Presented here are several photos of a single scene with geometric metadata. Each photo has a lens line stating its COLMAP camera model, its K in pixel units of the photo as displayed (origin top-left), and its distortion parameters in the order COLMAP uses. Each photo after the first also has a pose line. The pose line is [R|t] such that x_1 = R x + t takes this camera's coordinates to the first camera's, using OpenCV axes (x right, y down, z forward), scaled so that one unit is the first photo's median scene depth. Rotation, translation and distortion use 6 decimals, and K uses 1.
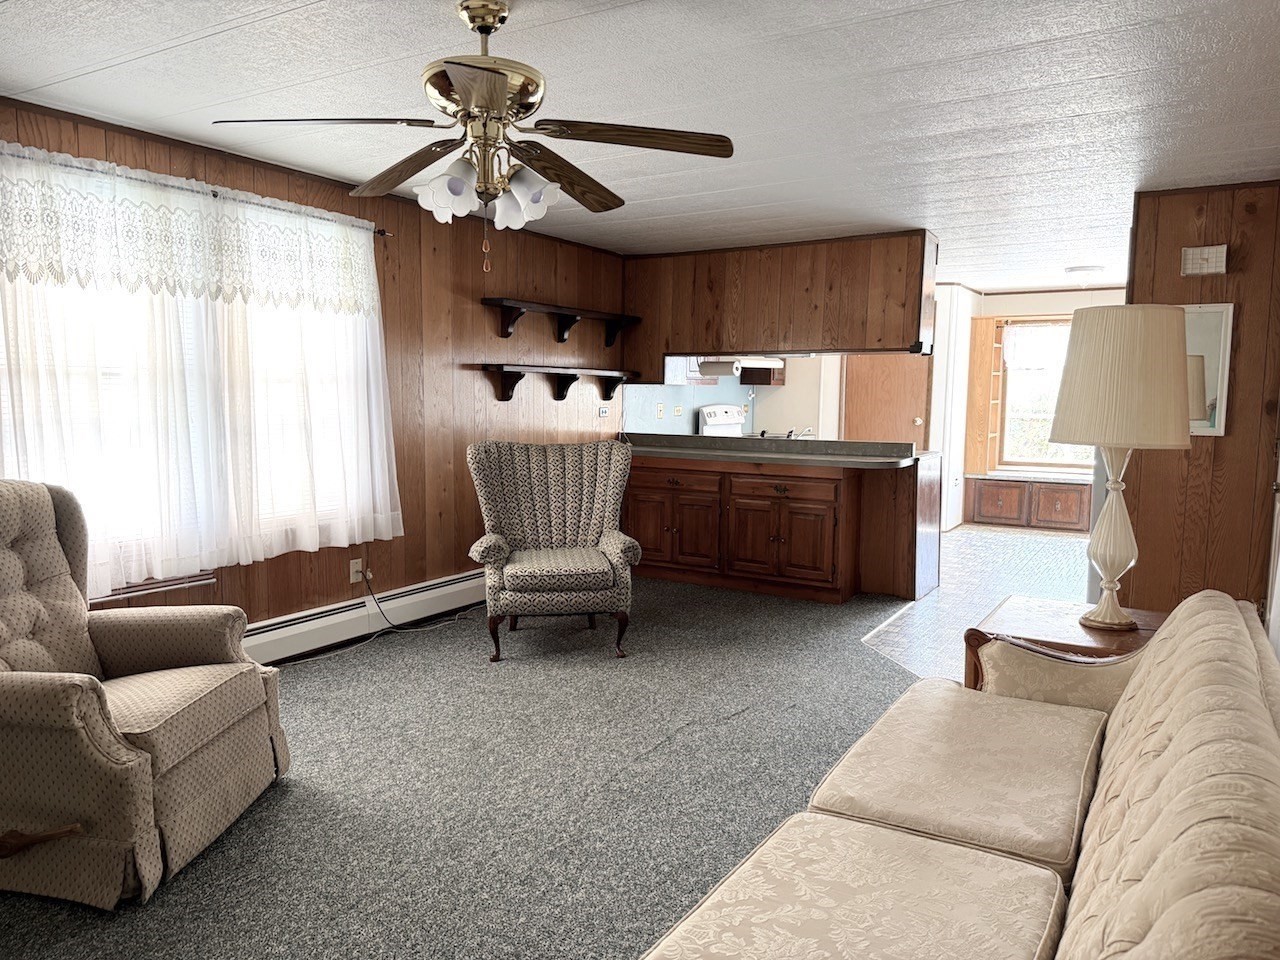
lens RADIAL K [[897.8, 0, 636.2], [0, 897.8, 478.5], [0, 0, 1]] dist [0.070287, -0.092631]
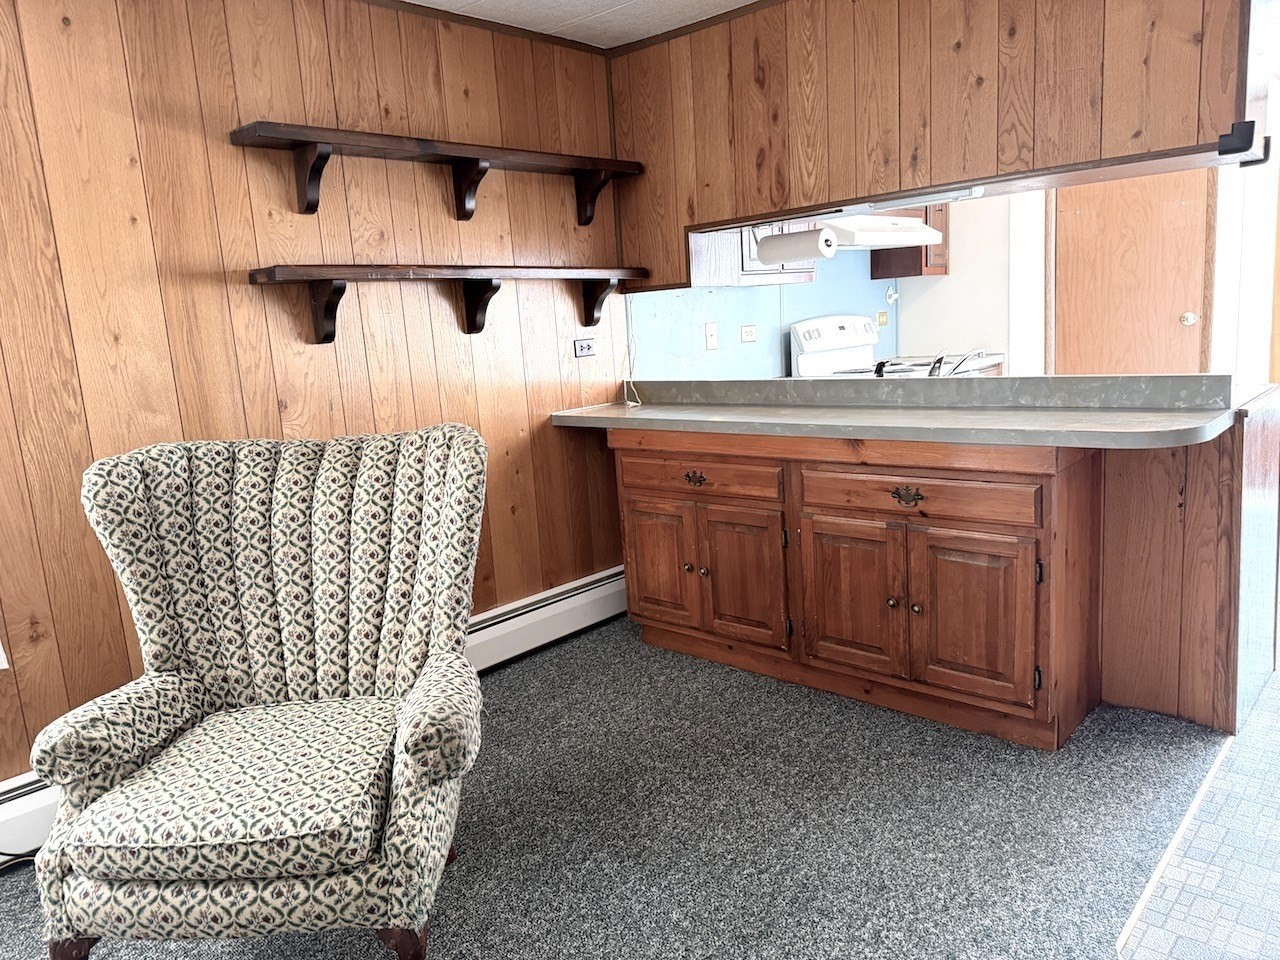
lens RADIAL K [[899.4, 0, 634.2], [0, 899.4, 477.8], [0, 0, 1]] dist [0.082707, -0.166279]
pose [[0.977444, -0.041738, -0.207030, 0.117557], [0.058537, 0.995412, 0.075690, -0.038327], [0.202920, -0.086102, 0.975402, 0.515125]]
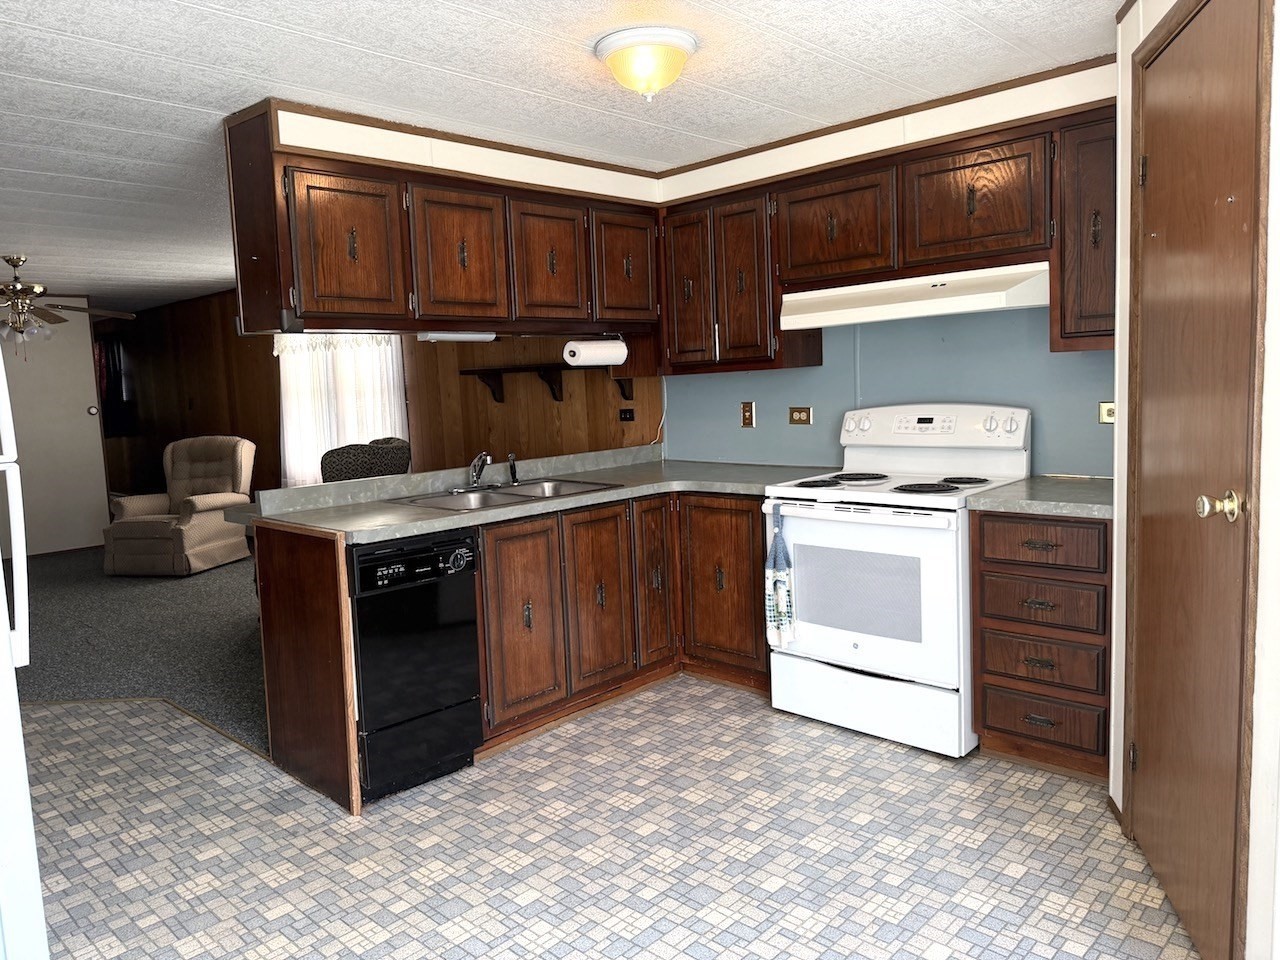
lens RADIAL K [[897.8, 0, 636.2], [0, 897.8, 478.5], [0, 0, 1]] dist [0.070287, -0.092631]
pose [[-0.207051, 0.103375, -0.972853, 0.794763], [-0.055530, 0.991557, 0.117181, -0.123183], [0.976753, 0.078285, -0.199562, 1.300315]]
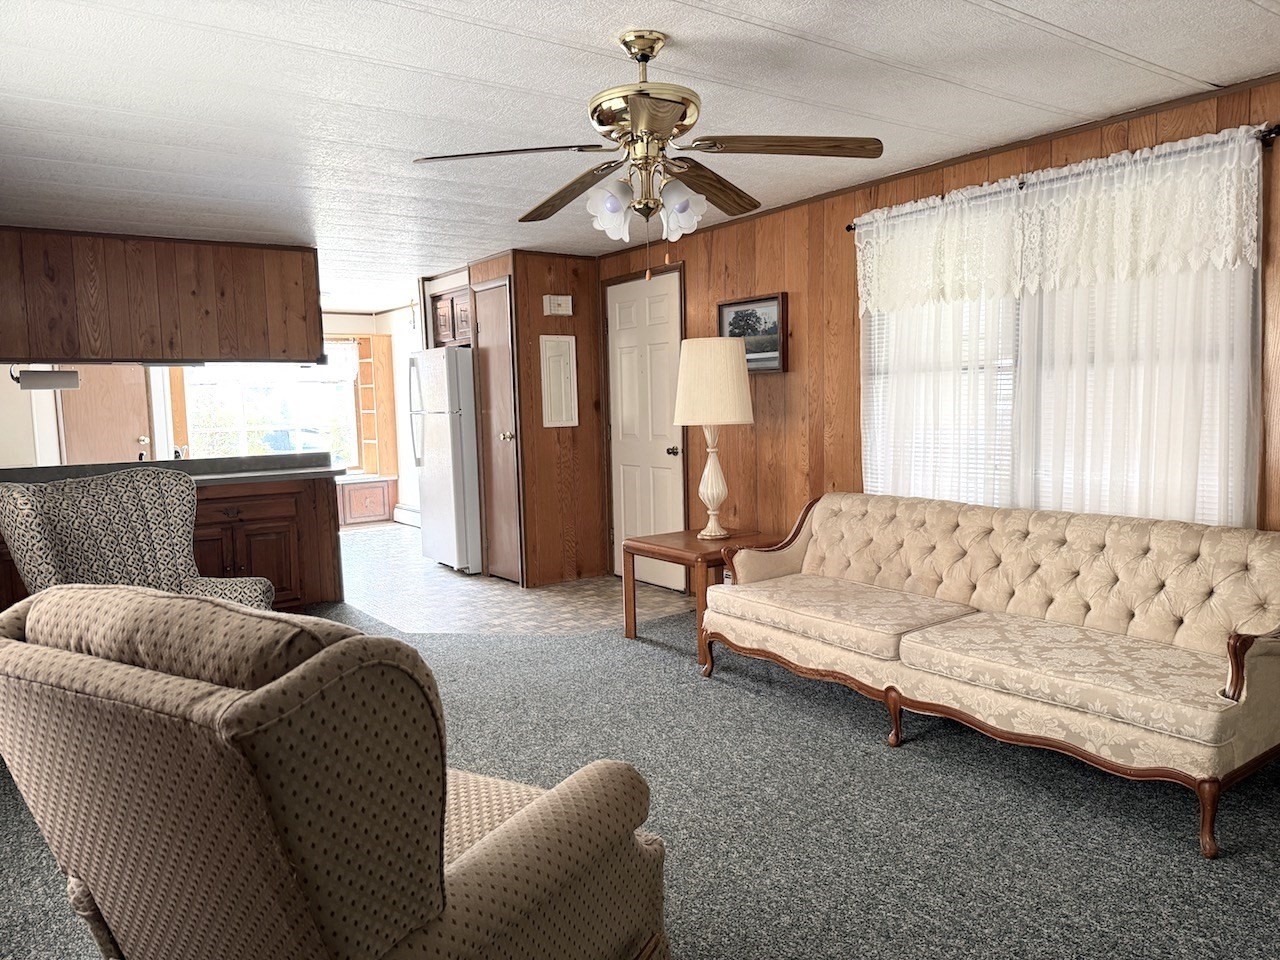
lens RADIAL K [[899.1, 0, 637.6], [0, 899.1, 480.5], [0, 0, 1]] dist [0.047790, -0.054242]
pose [[0.388965, -0.098619, 0.915959, -0.496225], [0.118603, 0.991340, 0.056370, -0.021879], [-0.913586, 0.086710, 0.397293, 0.255059]]
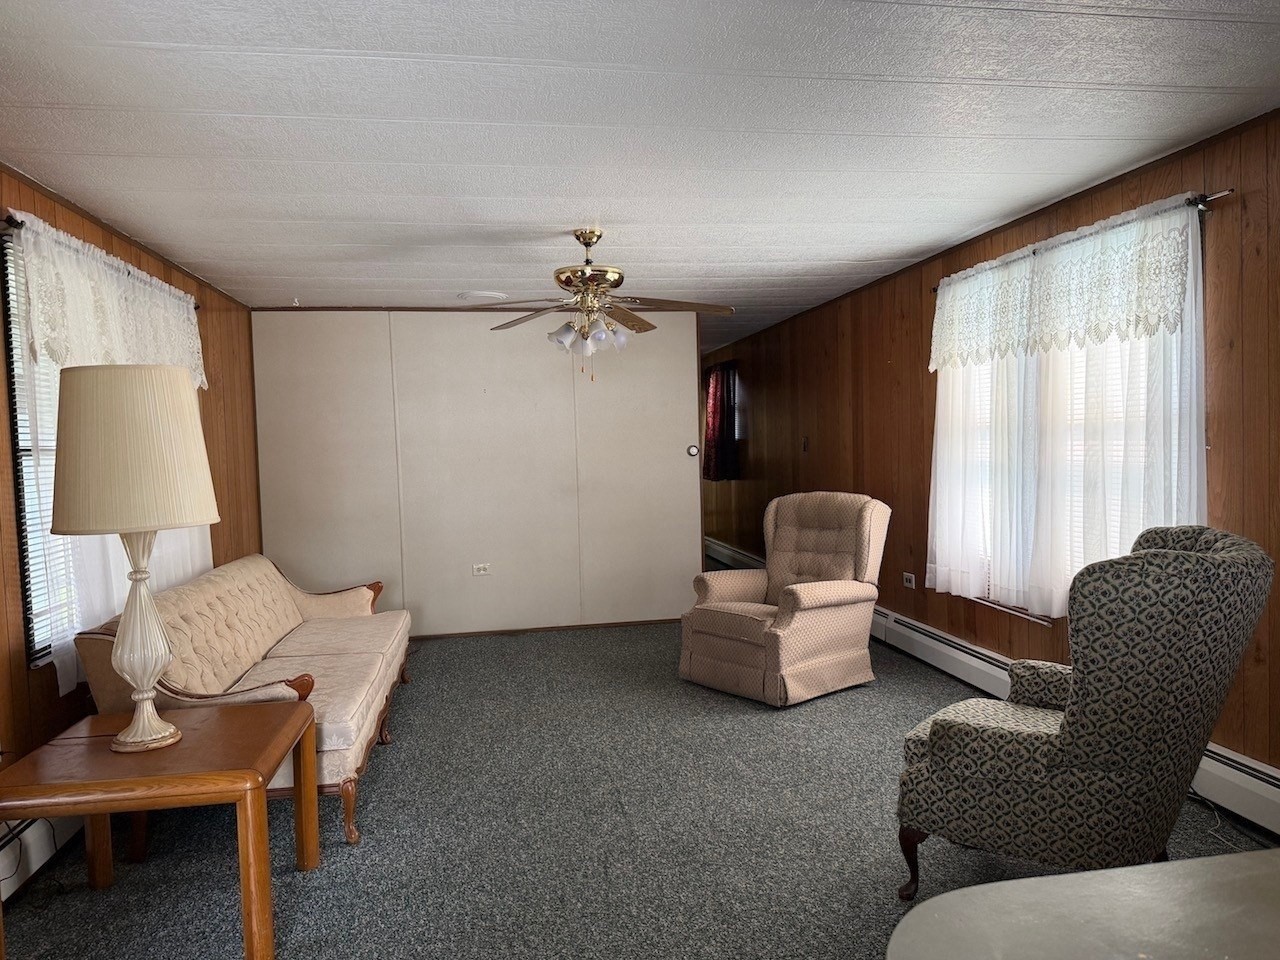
lens RADIAL K [[897.8, 0, 636.2], [0, 897.8, 478.5], [0, 0, 1]] dist [0.070287, -0.092631]
pose [[-0.755936, 0.038366, -0.653520, 0.369948], [-0.041884, 0.993401, 0.106768, -0.095393], [0.653304, 0.108081, -0.749341, 0.979204]]
